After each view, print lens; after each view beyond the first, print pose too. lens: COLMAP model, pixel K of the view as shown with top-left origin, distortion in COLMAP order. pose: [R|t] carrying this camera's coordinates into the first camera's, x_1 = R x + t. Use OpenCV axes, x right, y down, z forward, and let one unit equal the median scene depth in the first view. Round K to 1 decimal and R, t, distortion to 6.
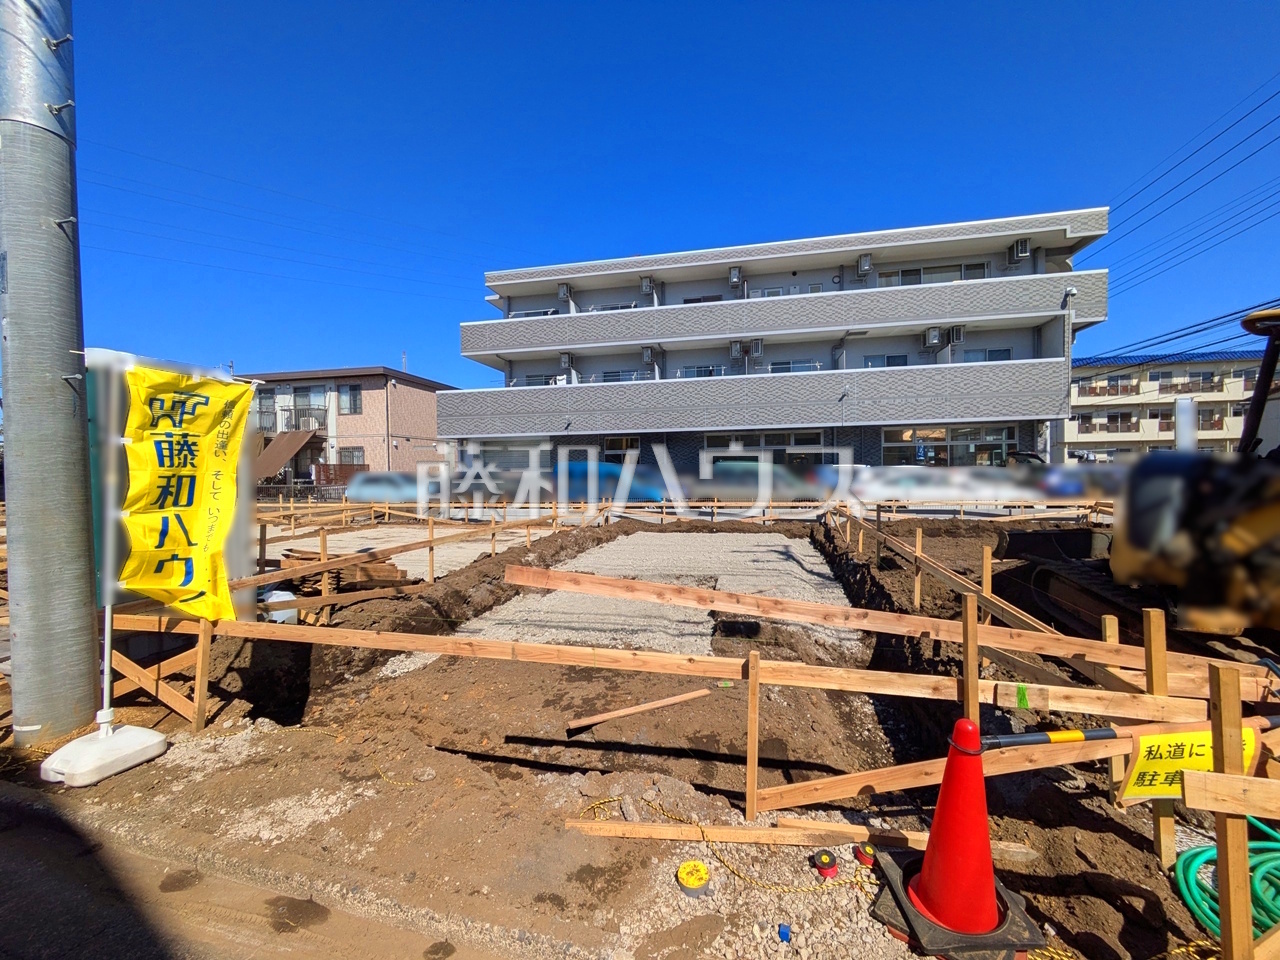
lens RADIAL K [[506.4, 0, 643.0], [0, 506.4, 482.8], [0, 0, 1]] dist [-0.002615, 0.002661]
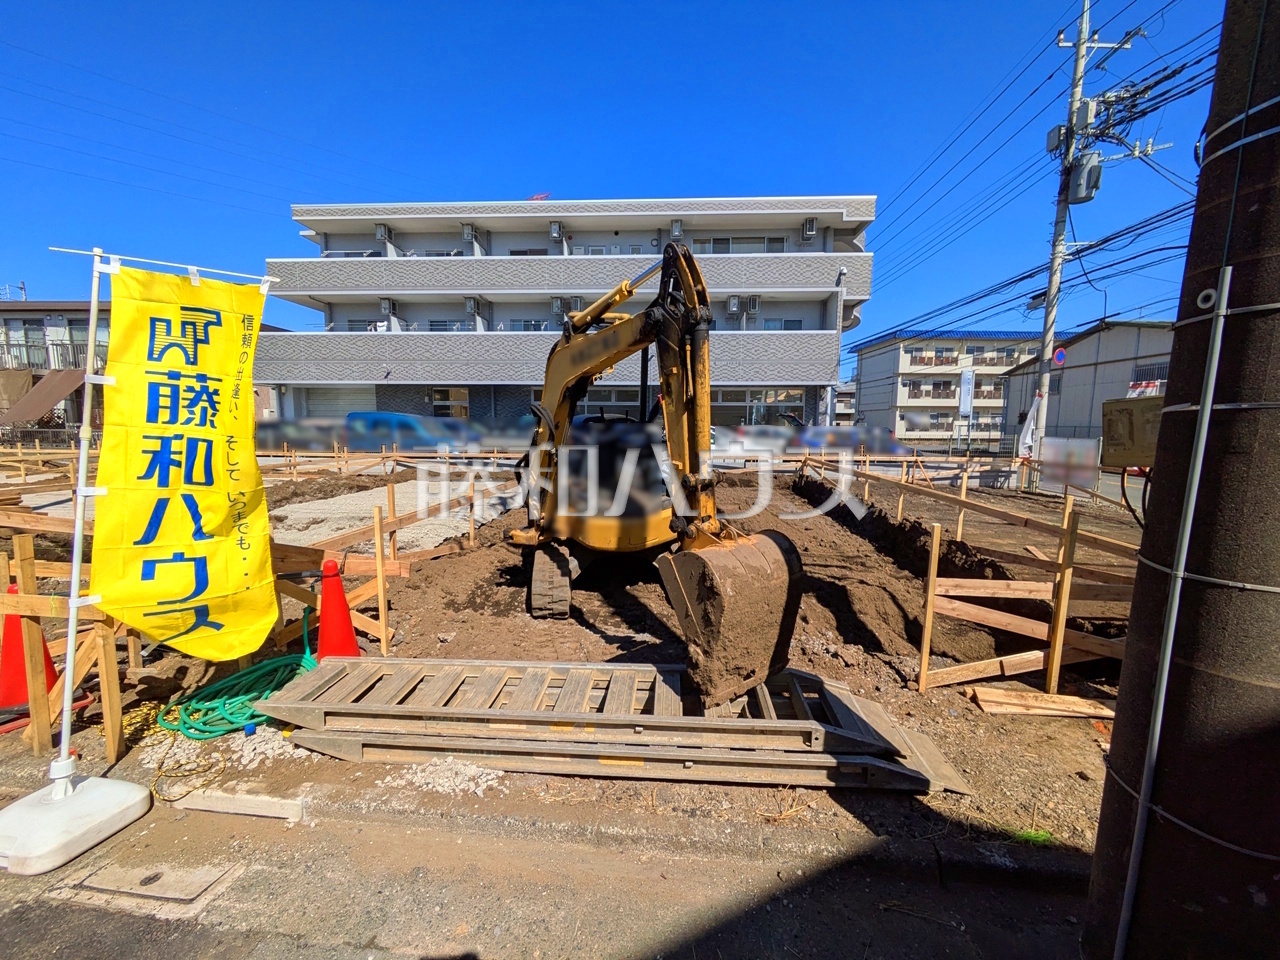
lens RADIAL K [[506.4, 0, 642.8], [0, 506.4, 481.9], [0, 0, 1]] dist [-0.002615, 0.002661]
pose [[0.987651, 0.004655, 0.156599, 0.206664], [-0.018614, 0.995965, 0.087792, -0.000745], [-0.155559, -0.089623, 0.983753, -0.071003]]
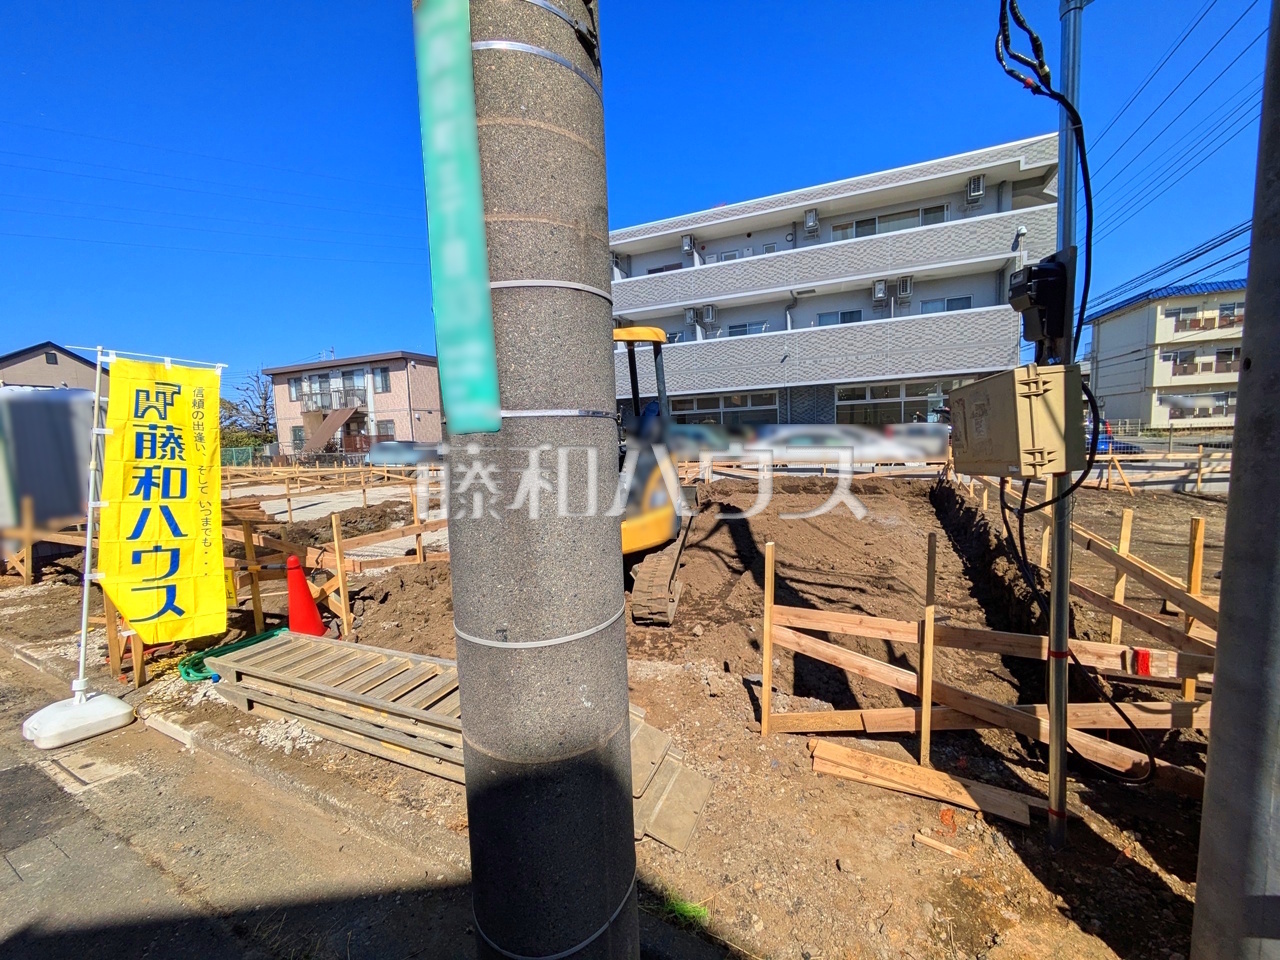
lens RADIAL K [[506.4, 0, 642.6], [0, 506.4, 481.4], [0, 0, 1]] dist [-0.002615, 0.002661]
pose [[0.979580, -0.005320, -0.200984, 0.311658], [0.020599, 0.997045, 0.074006, -0.002827], [0.199996, -0.076635, 0.976795, -0.070743]]
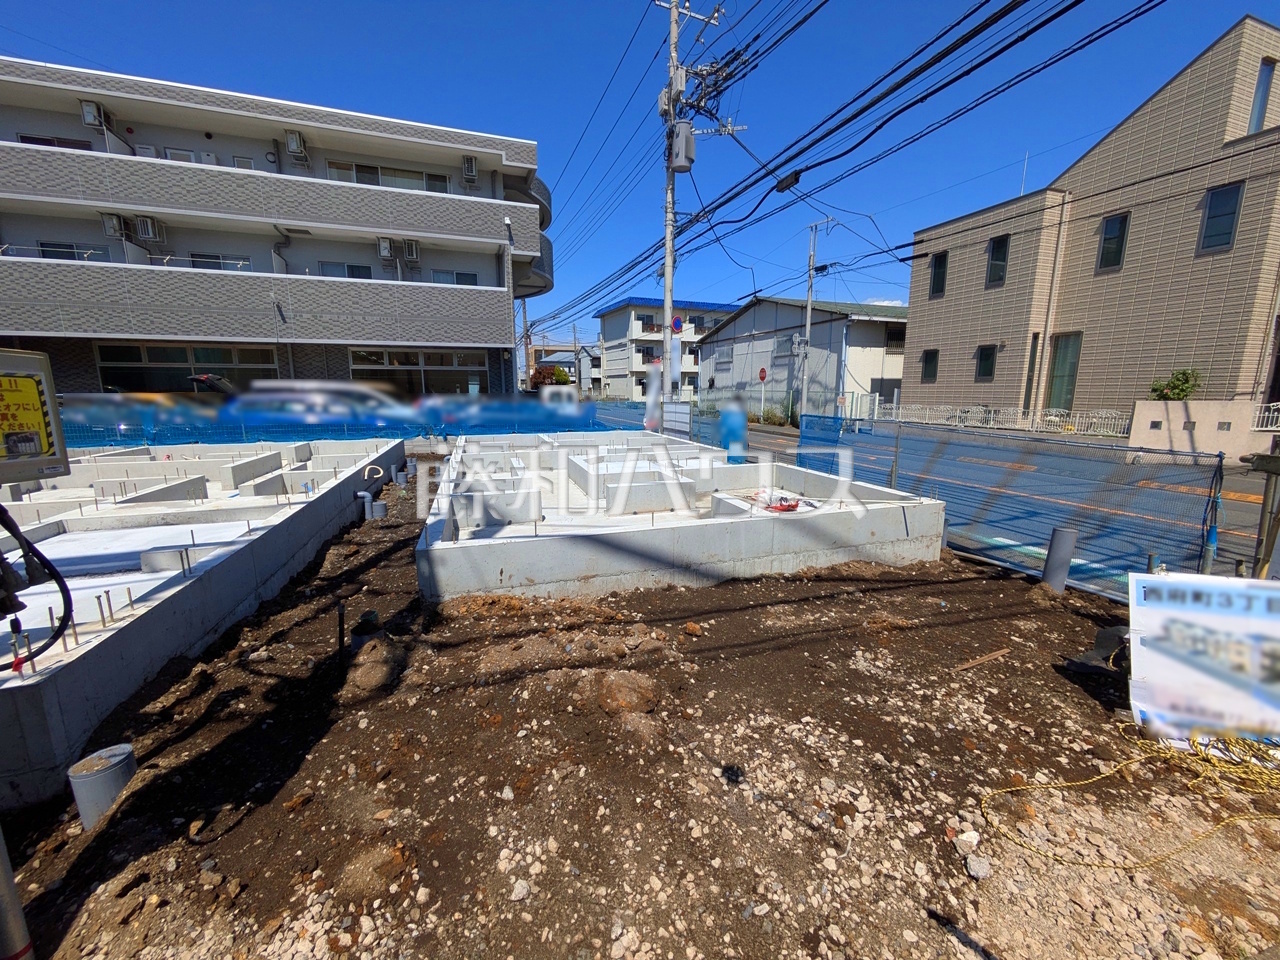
lens RADIAL K [[506.4, 0, 640.6], [0, 506.4, 481.4], [0, 0, 1]] dist [-0.002615, 0.002661]
pose [[0.849320, -0.080334, 0.521730, 0.441753], [0.000175, 0.988395, 0.151905, -0.009380], [-0.527878, -0.128925, 0.839478, -0.070912]]
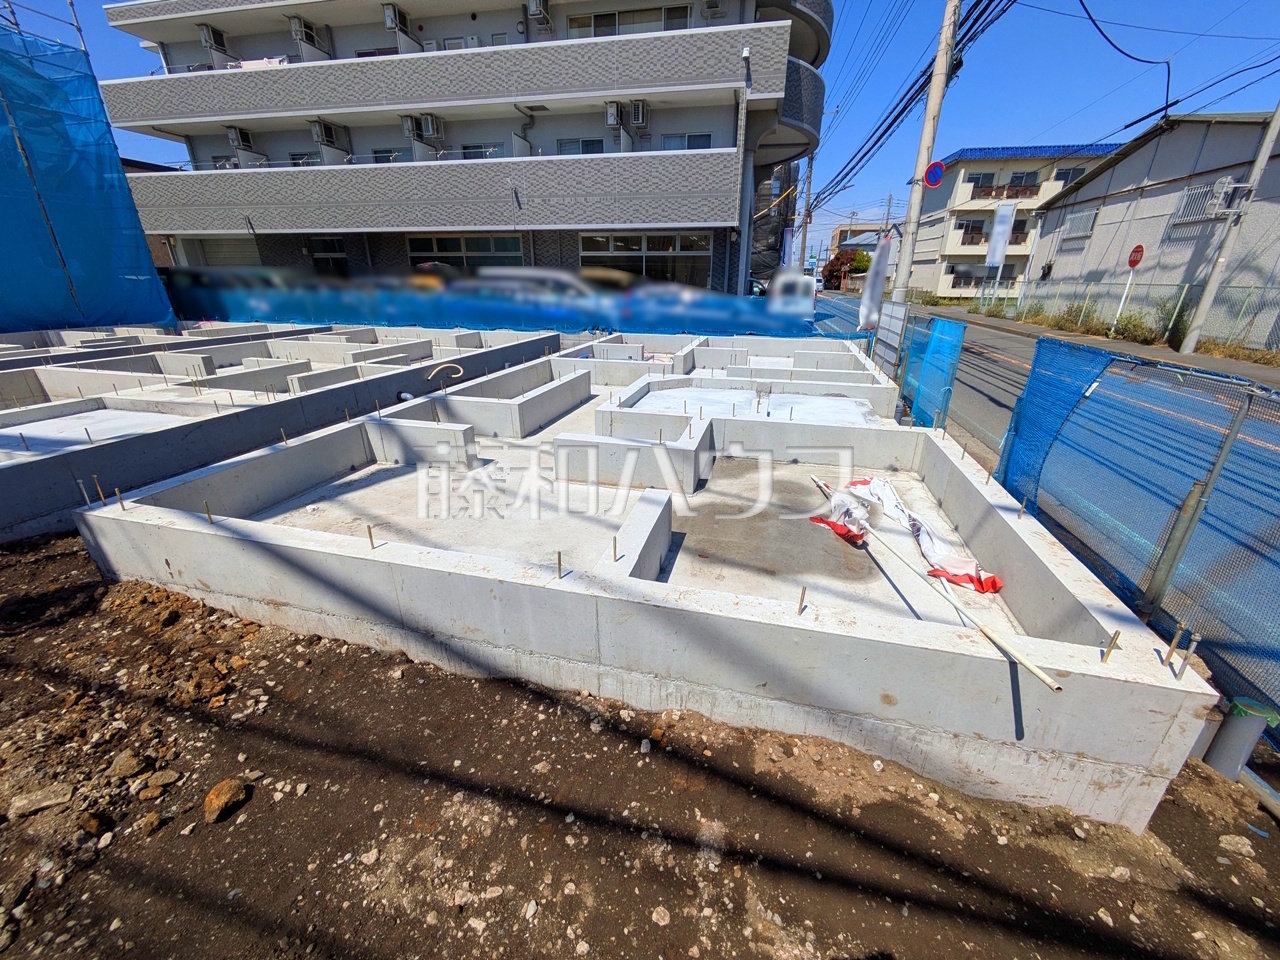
lens RADIAL K [[506.4, 0, 643.5], [0, 506.4, 477.3], [0, 0, 1]] dist [-0.002615, 0.002661]
pose [[0.999723, 0.023515, 0.000502, 0.622564], [-0.022235, 0.937909, 0.346167, -0.015480], [0.007669, -0.346082, 0.938173, 0.001678]]
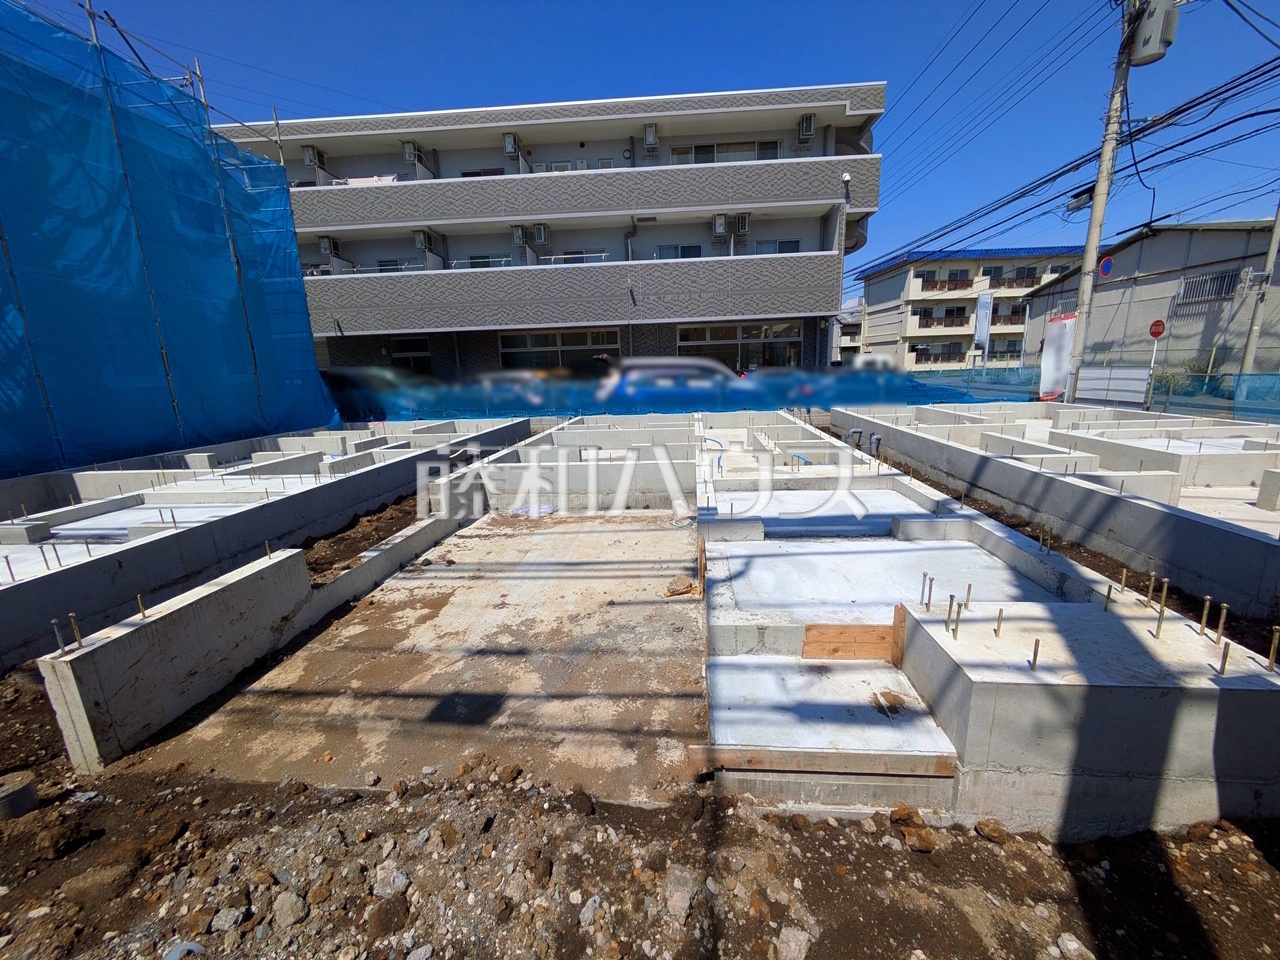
lens RADIAL K [[506.4, 0, 642.2], [0, 506.4, 481.4], [0, 0, 1]] dist [-0.002615, 0.002661]
pose [[0.988208, -0.051017, 0.144371, 0.261821], [0.021877, 0.980230, 0.196646, -0.008221], [-0.151549, -0.191169, 0.969787, 0.013312]]
